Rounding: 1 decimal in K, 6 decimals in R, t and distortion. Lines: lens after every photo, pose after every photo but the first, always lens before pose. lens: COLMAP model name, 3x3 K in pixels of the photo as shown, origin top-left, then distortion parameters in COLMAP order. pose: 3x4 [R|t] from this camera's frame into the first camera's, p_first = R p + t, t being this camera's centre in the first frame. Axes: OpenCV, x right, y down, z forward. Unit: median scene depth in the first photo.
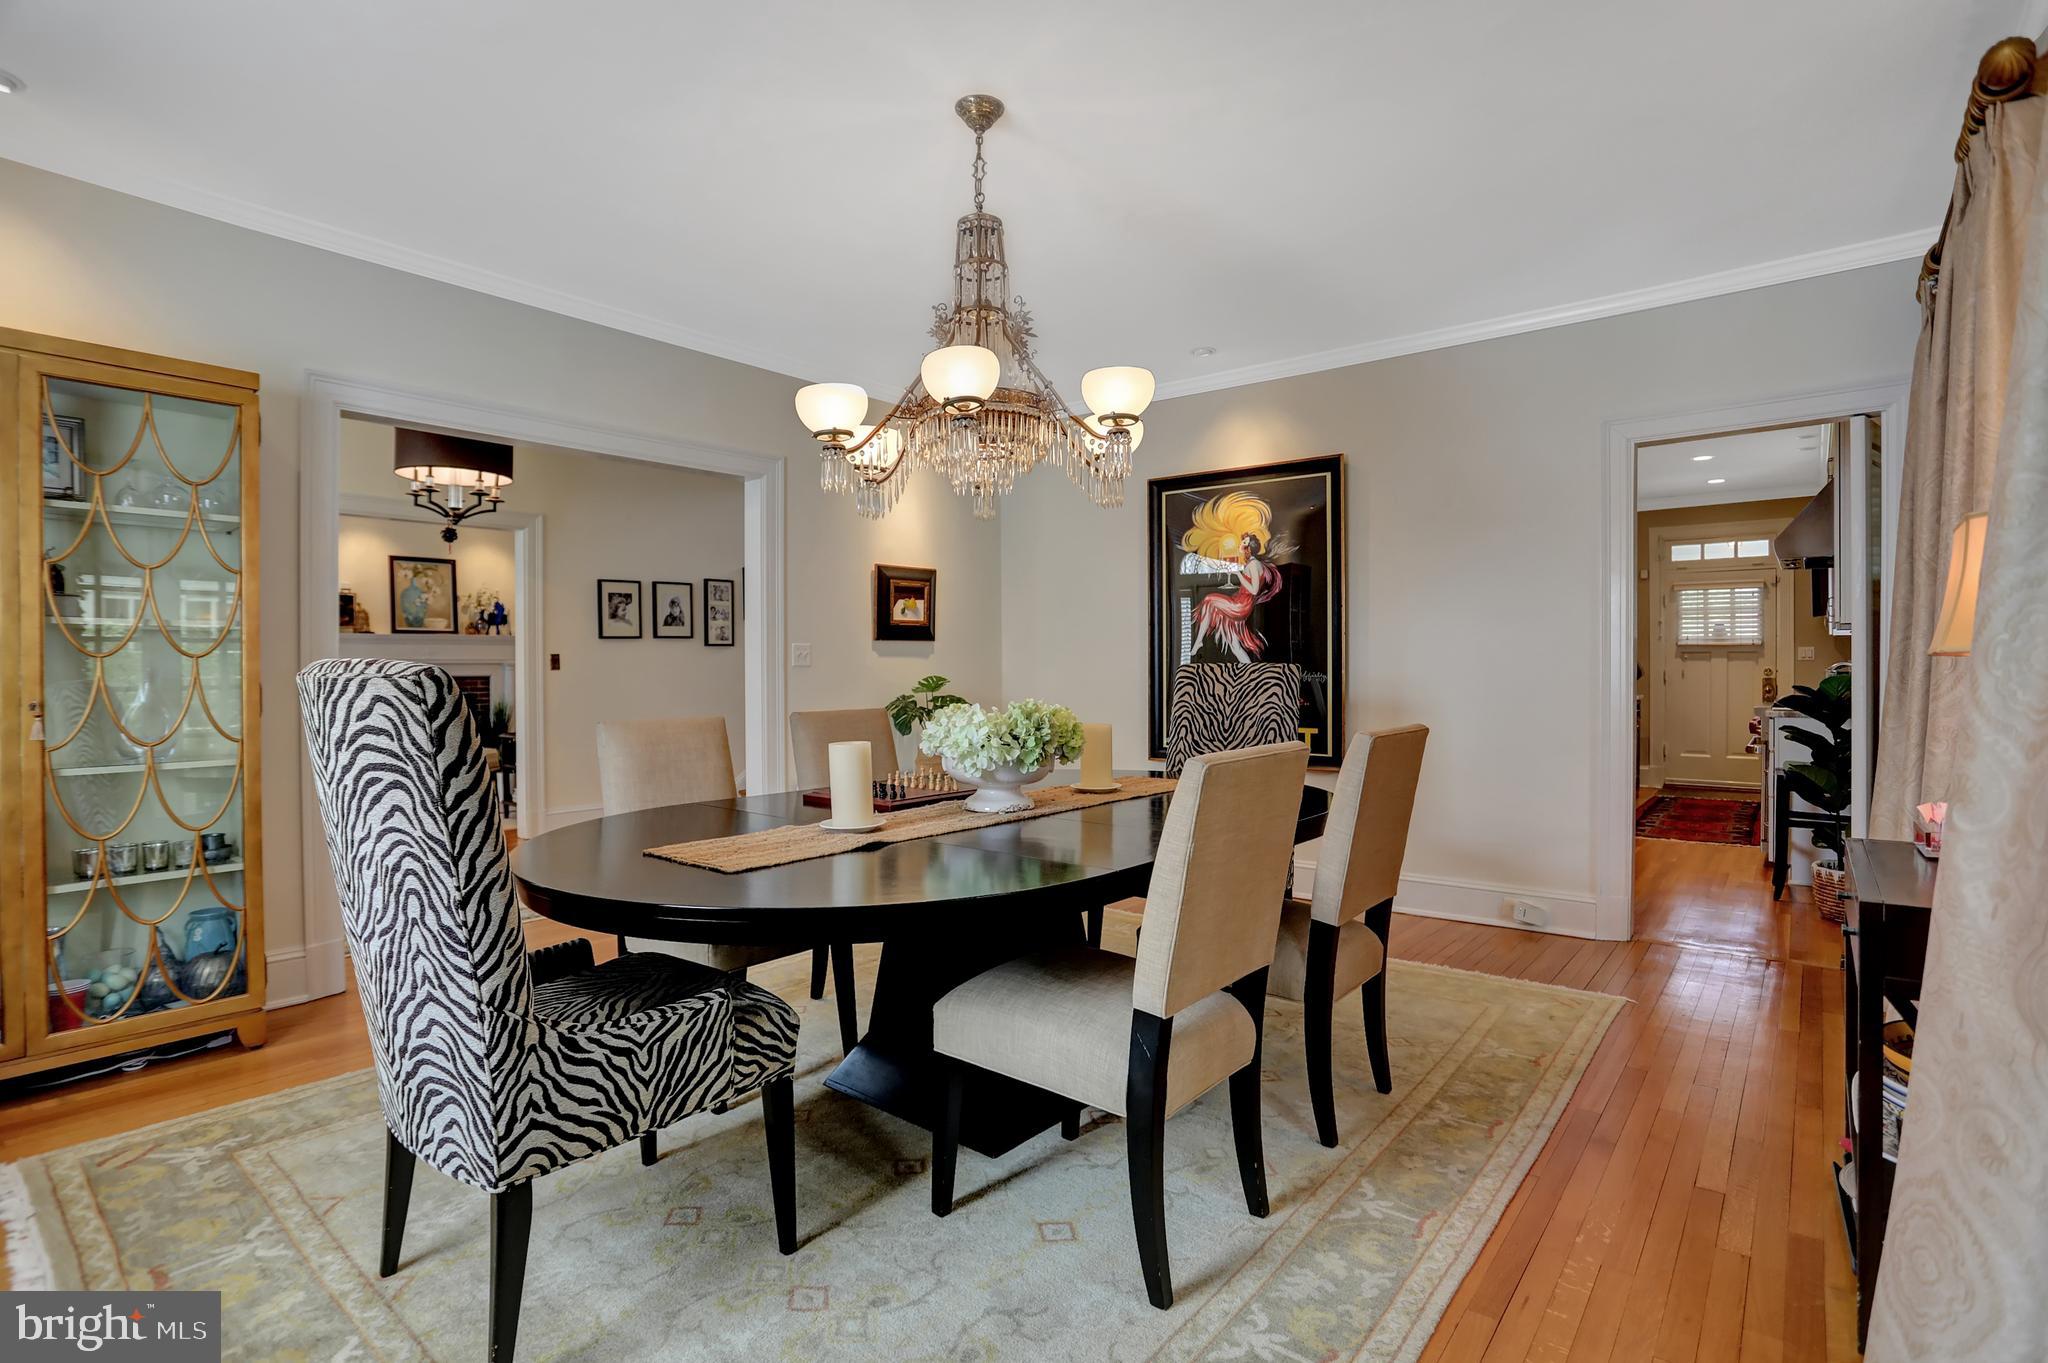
lens RADIAL K [[962.7, 0, 1024.3], [0, 962.7, 672.6], [0, 0, 1]] dist [-0.003335, -0.000179]
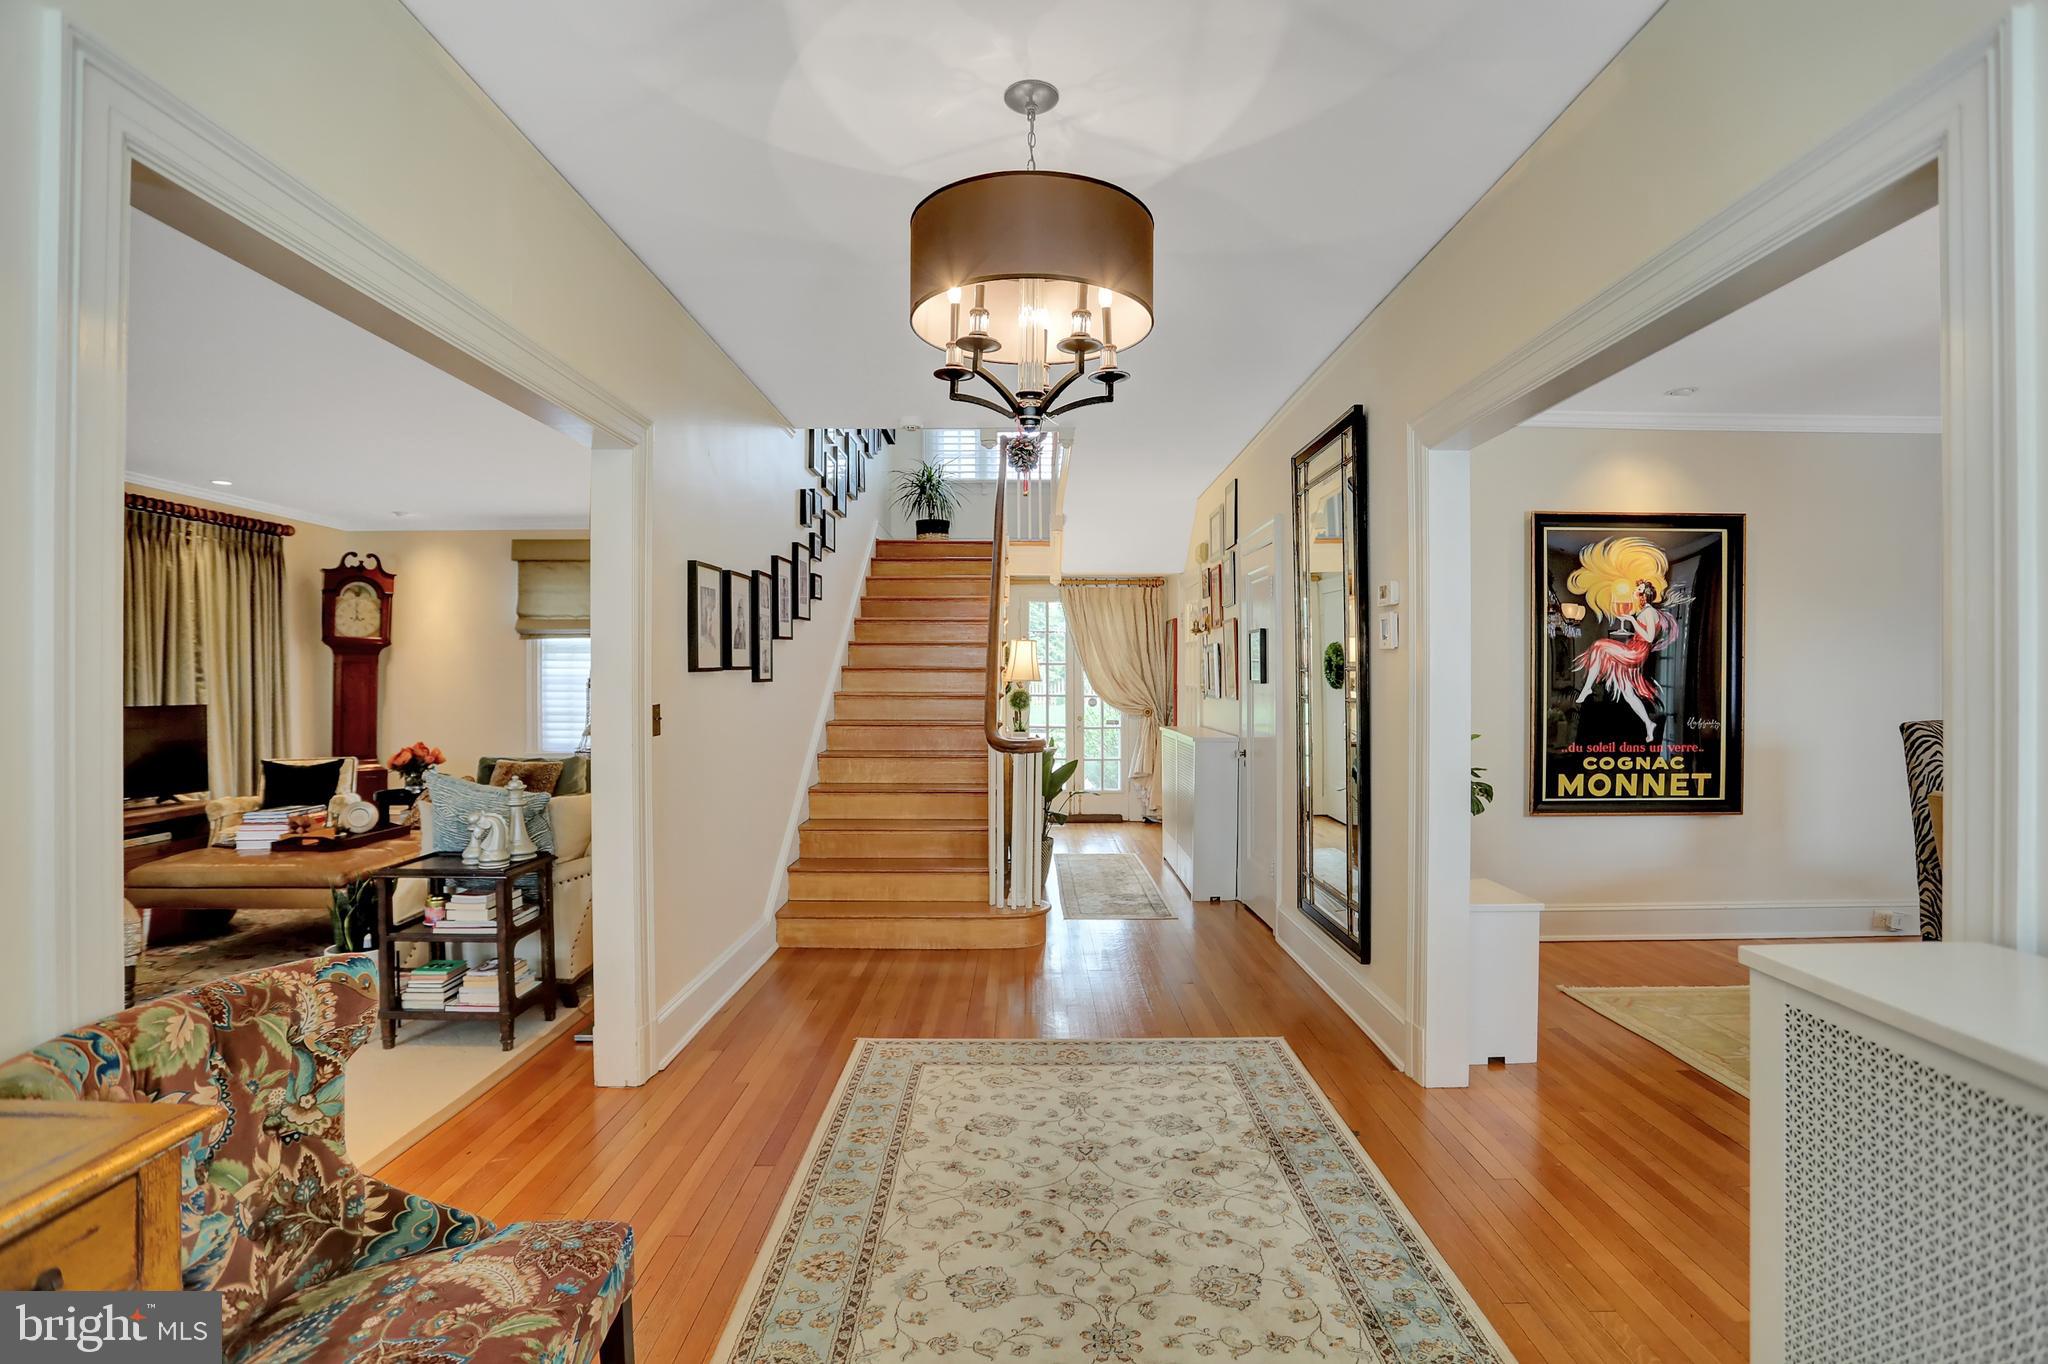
lens RADIAL K [[962.7, 0, 1030.3], [0, 962.7, 692.8], [0, 0, 1]] dist [-0.003335, -0.000179]
pose [[0.762989, -0.002402, 0.646407, -0.881151], [0.004426, 0.999989, -0.001508, -0.029610], [-0.646397, 0.004012, 0.762991, 0.648308]]
